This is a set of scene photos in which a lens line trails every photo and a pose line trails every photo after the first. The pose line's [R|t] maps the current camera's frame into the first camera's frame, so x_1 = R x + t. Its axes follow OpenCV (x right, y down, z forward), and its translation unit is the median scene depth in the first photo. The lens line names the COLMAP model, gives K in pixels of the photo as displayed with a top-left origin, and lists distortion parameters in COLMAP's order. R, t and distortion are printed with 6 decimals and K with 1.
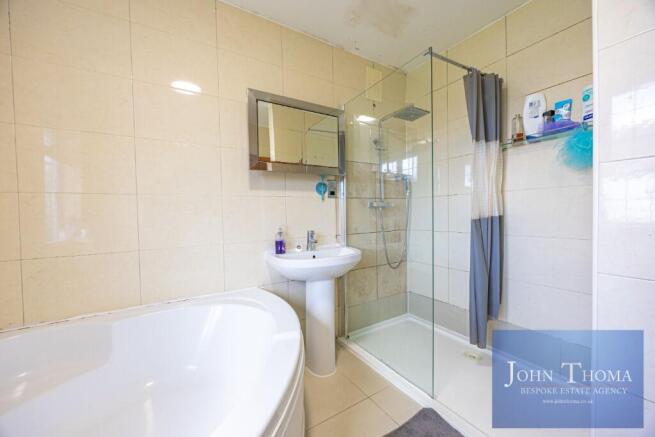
lens RADIAL K [[251.6, 0, 325.2], [0, 251.6, 216.9], [0, 0, 1]] dist [-0.001172, -0.000015]
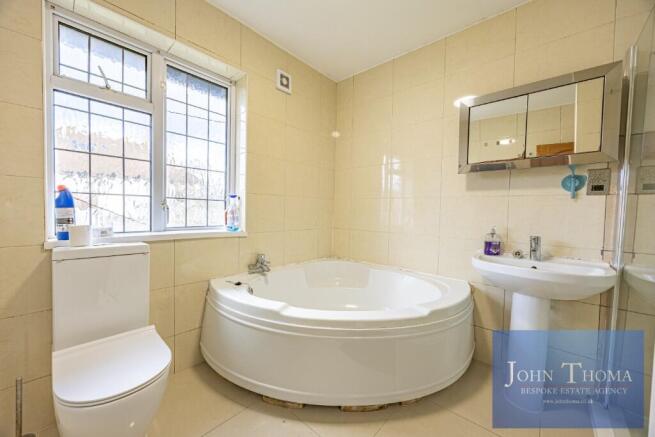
lens RADIAL K [[251.6, 0, 325.2], [0, 251.6, 216.9], [0, 0, 1]] dist [-0.001172, -0.000015]
pose [[0.292751, 0.048012, -0.954983, 0.495366], [-0.047508, 0.998235, 0.035623, -0.004285], [0.955008, 0.034941, 0.294515, 0.083149]]
